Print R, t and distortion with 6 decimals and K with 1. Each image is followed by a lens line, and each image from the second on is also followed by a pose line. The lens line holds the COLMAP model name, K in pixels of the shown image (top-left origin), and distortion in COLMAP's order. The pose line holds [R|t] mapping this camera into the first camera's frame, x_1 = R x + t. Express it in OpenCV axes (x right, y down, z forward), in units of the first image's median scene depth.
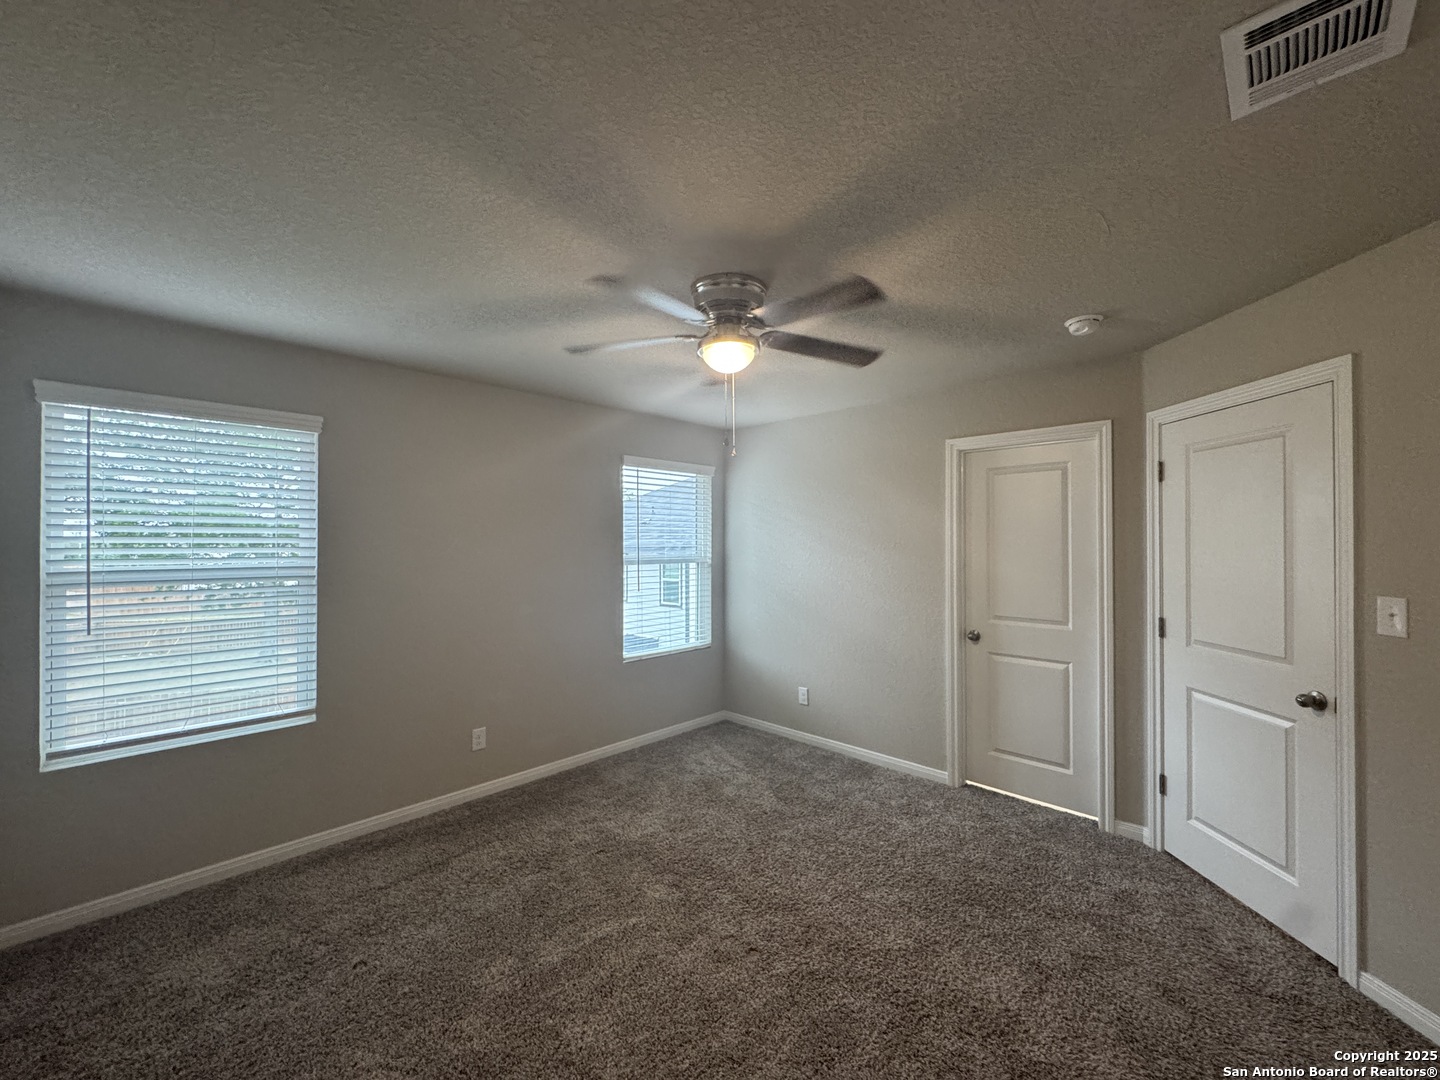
lens RADIAL K [[581.1, 0, 720.0], [0, 581.1, 540.0], [0, 0, 1]] dist [0.000702, 0.000050]
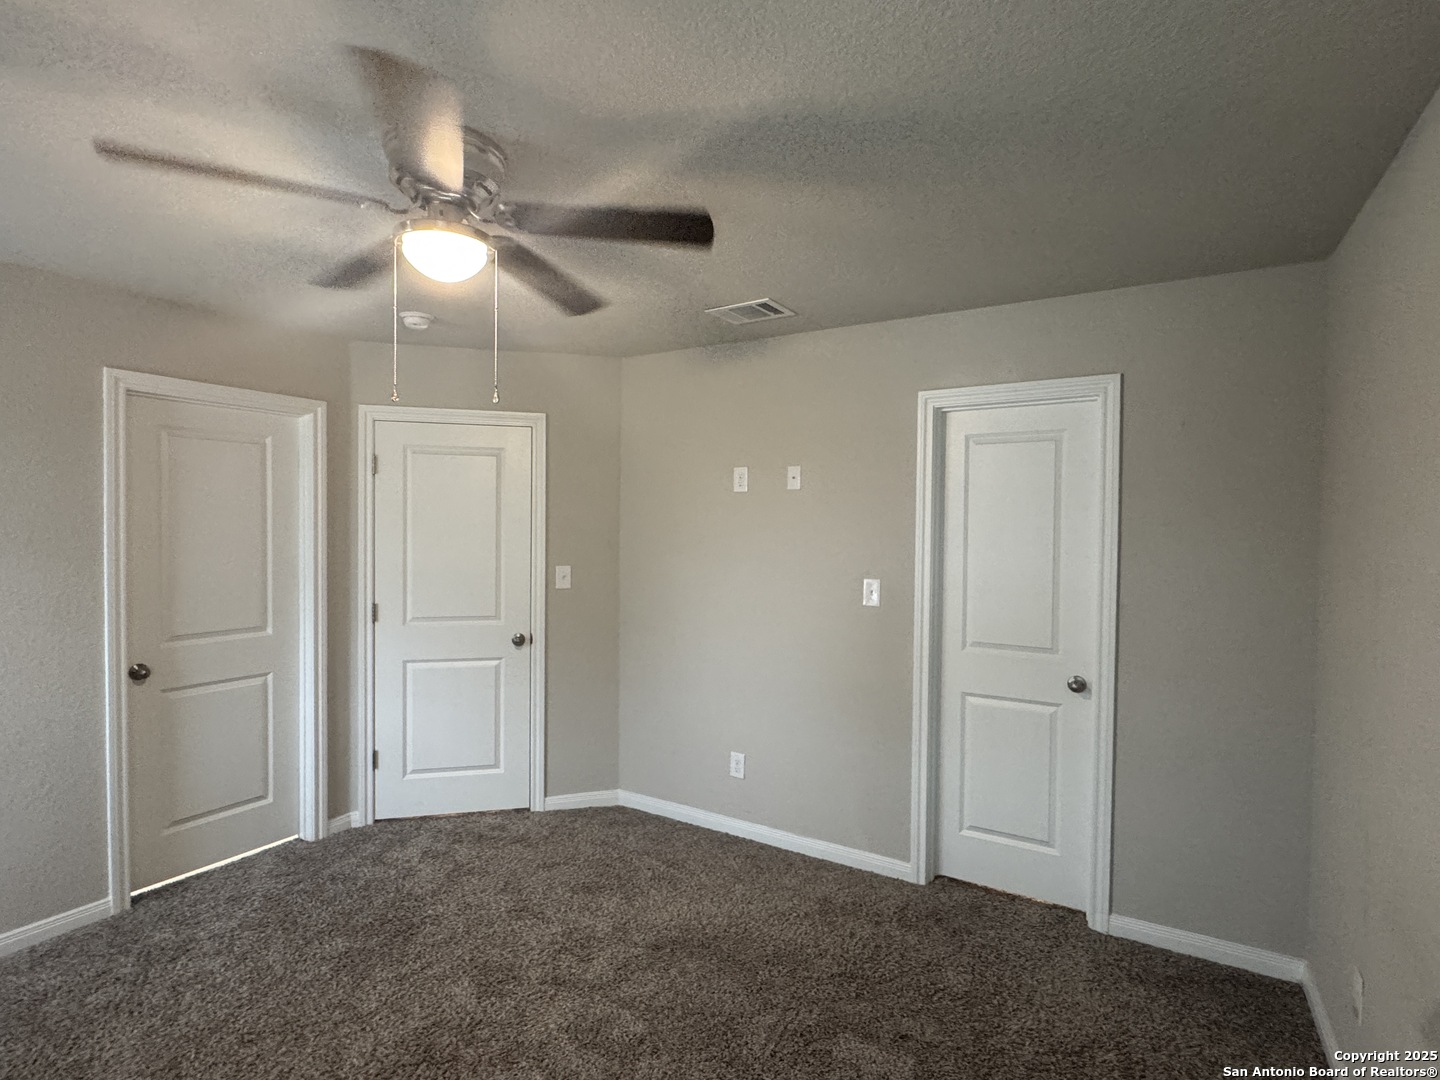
lens RADIAL K [[728.7, 0, 716.0], [0, 728.7, 541.2], [0, 0, 1]] dist [-0.001728, 0.000487]
pose [[-0.227619, -0.020237, 0.973540, -0.667035], [-0.011890, 0.999767, 0.018002, -0.010905], [-0.973678, -0.007478, -0.227806, 0.694712]]
